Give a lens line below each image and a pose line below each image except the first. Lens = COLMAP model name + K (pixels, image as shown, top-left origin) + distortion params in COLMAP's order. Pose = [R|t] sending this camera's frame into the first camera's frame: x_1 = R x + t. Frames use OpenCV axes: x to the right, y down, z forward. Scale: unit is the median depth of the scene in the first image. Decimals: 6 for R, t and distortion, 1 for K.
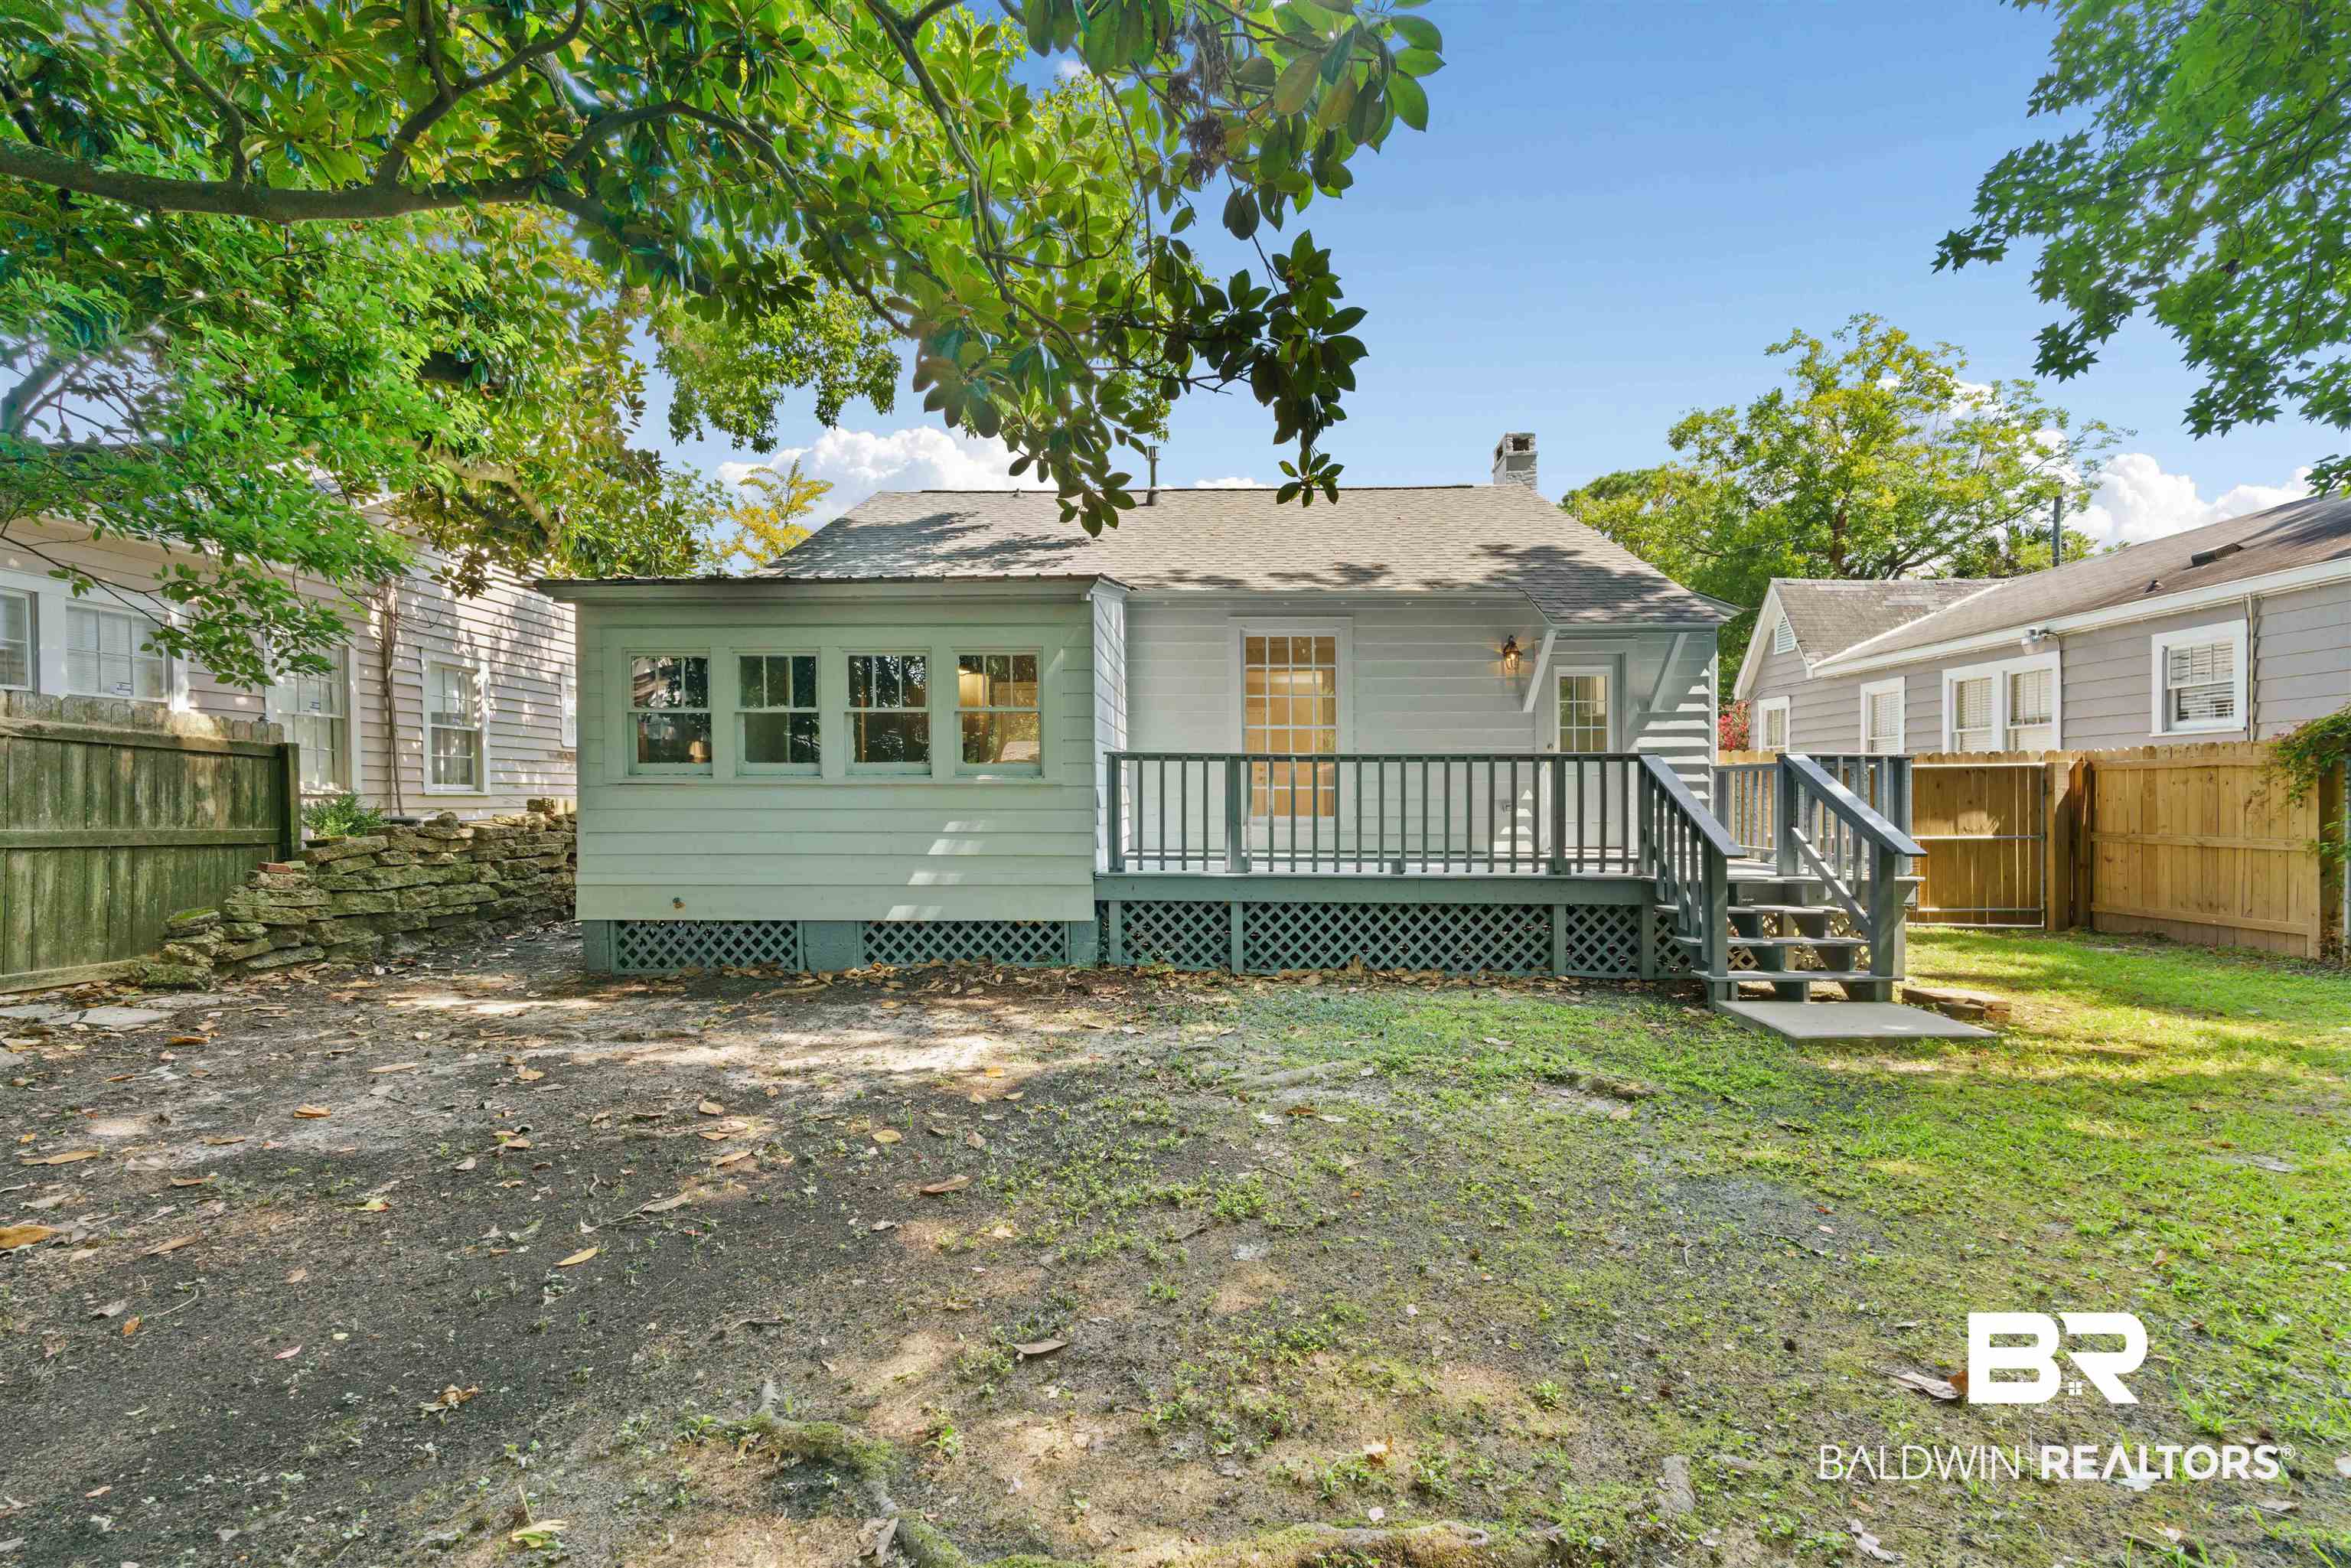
lens RADIAL K [[1014.2, 0, 1165.2], [0, 1014.2, 821.3], [0, 0, 1]] dist [-0.002256, 0.000911]
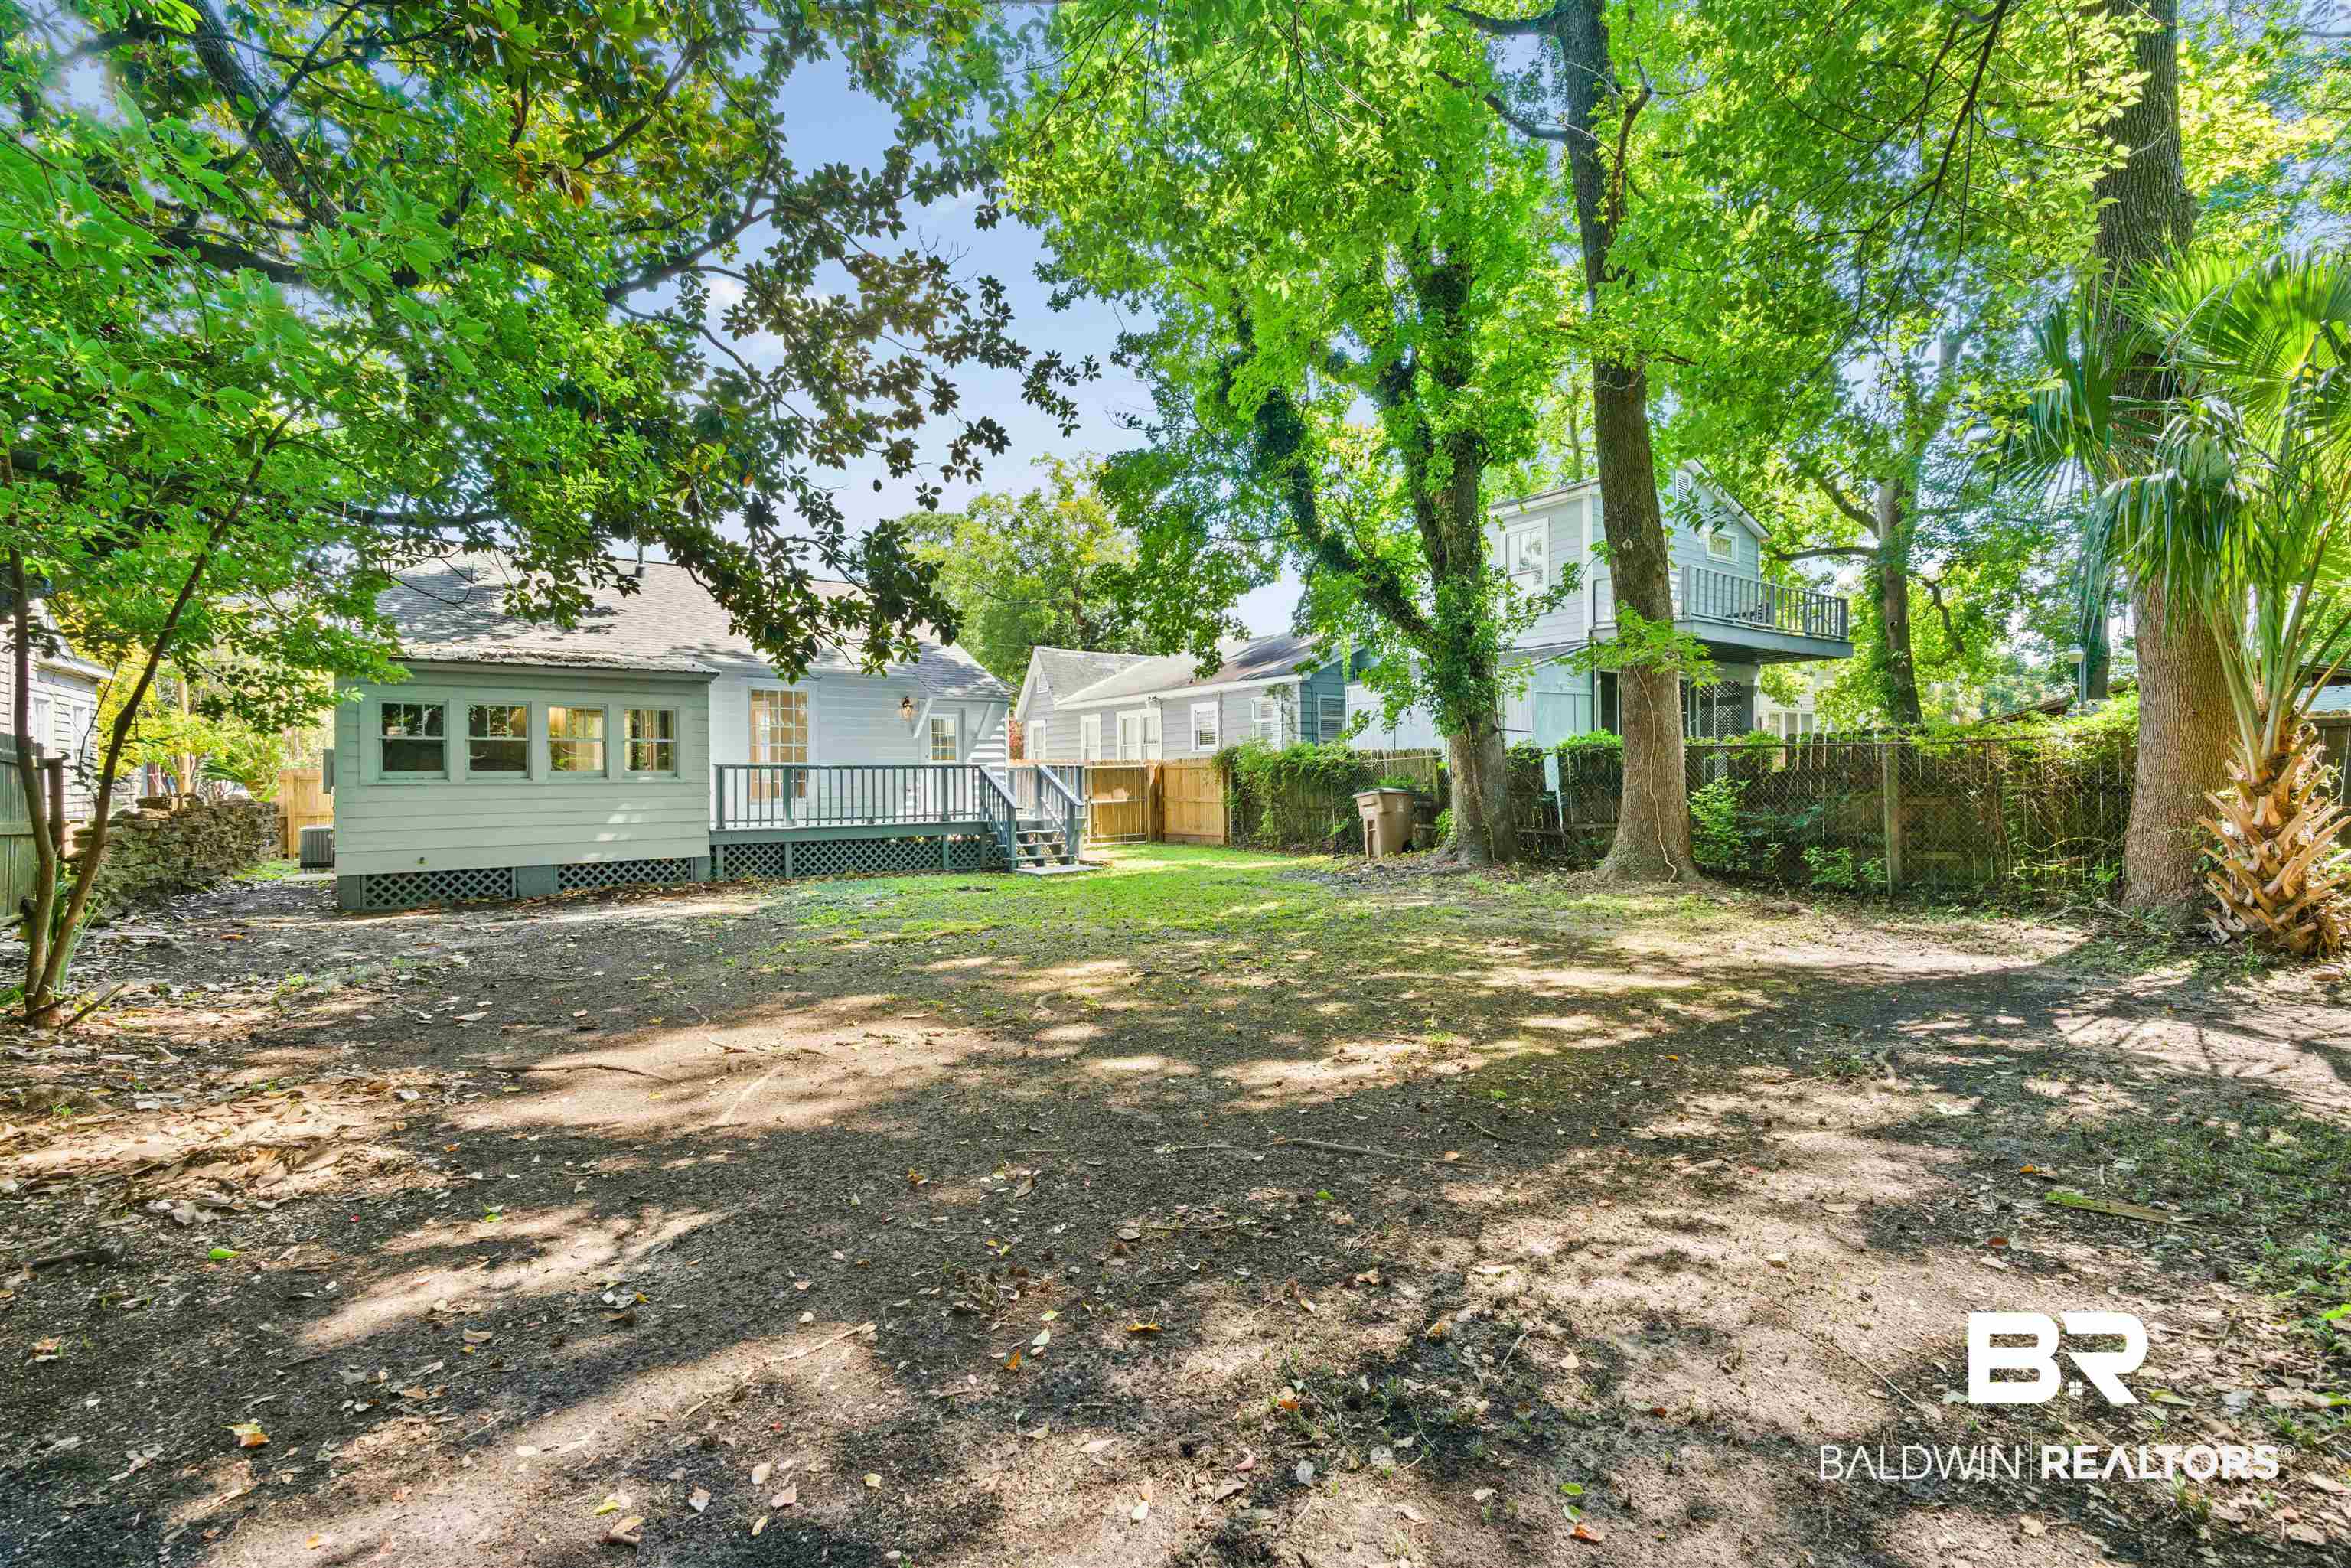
lens RADIAL K [[1014.2, 0, 1177.3], [0, 1014.2, 771.2], [0, 0, 1]] dist [-0.002256, 0.000911]
pose [[0.784352, -0.004584, 0.620299, -0.535411], [0.026104, 0.999331, -0.025622, 0.013799], [-0.619767, 0.036289, 0.783947, -0.948015]]
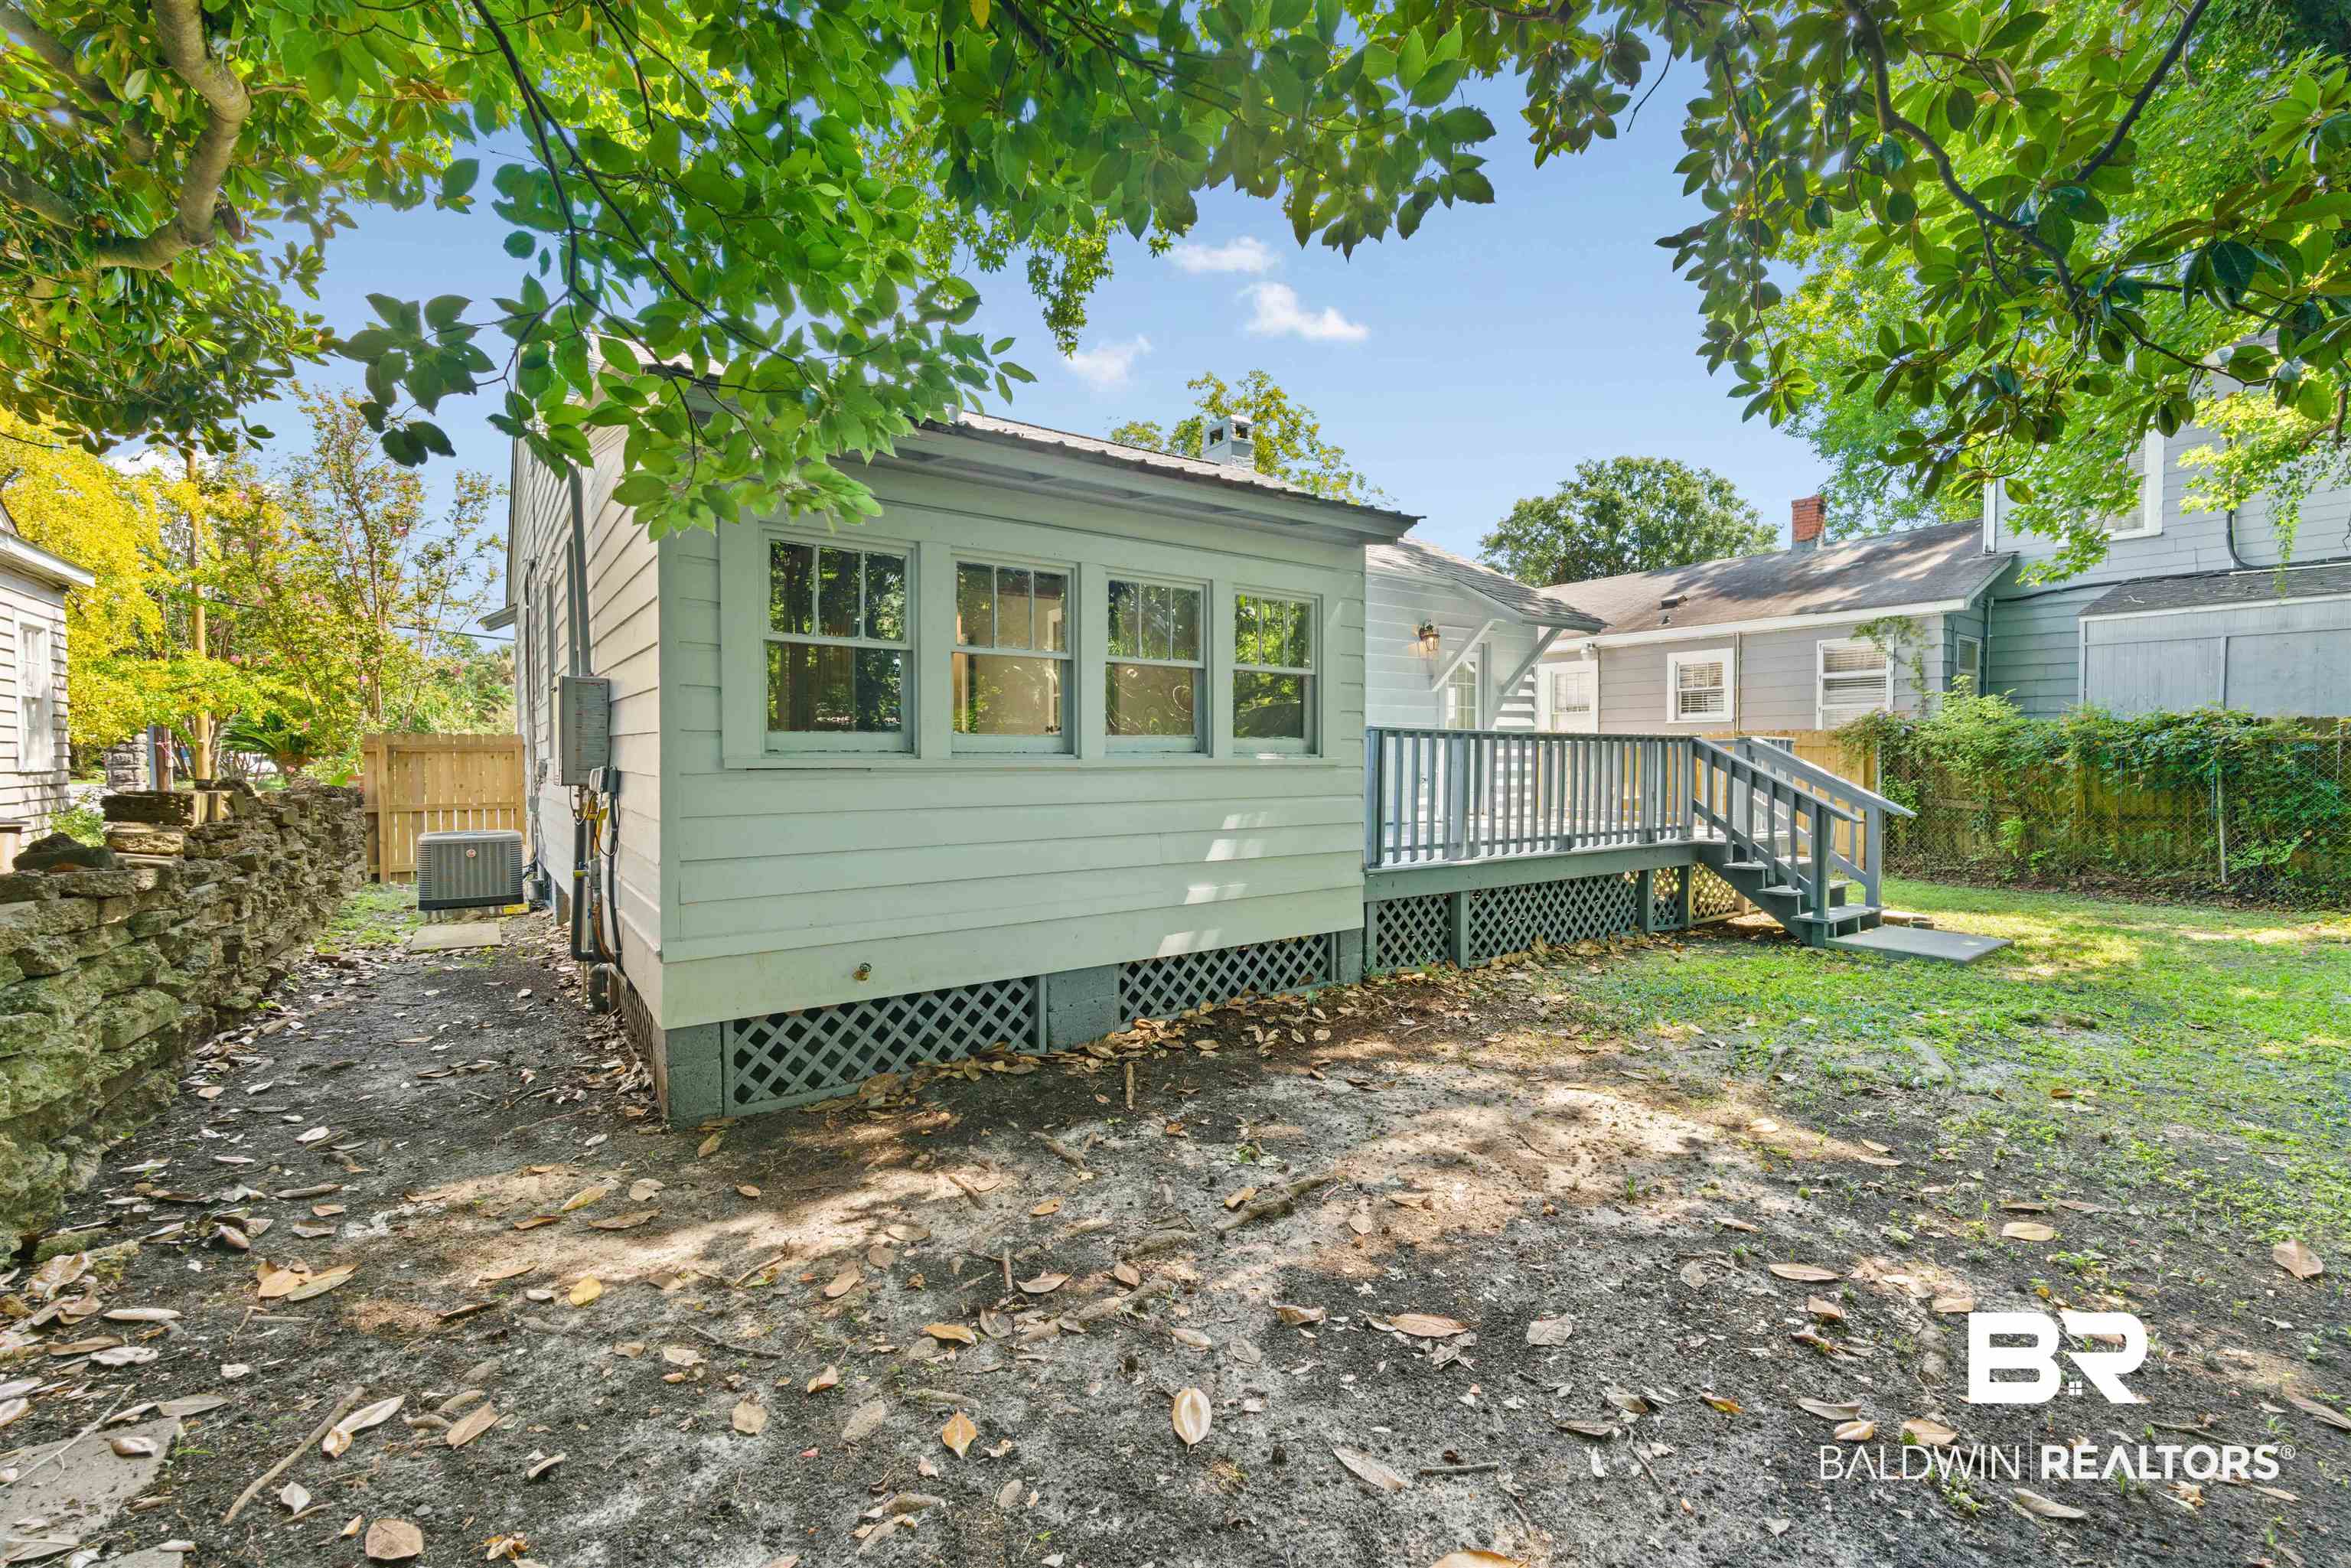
lens RADIAL K [[1014.2, 0, 1187.2], [0, 1014.2, 764.6], [0, 0, 1]] dist [-0.002256, 0.000911]
pose [[0.785310, -0.005254, 0.619081, -0.694461], [0.016548, 0.999785, -0.012507, -0.028113], [-0.618882, 0.020067, 0.785228, 0.425520]]
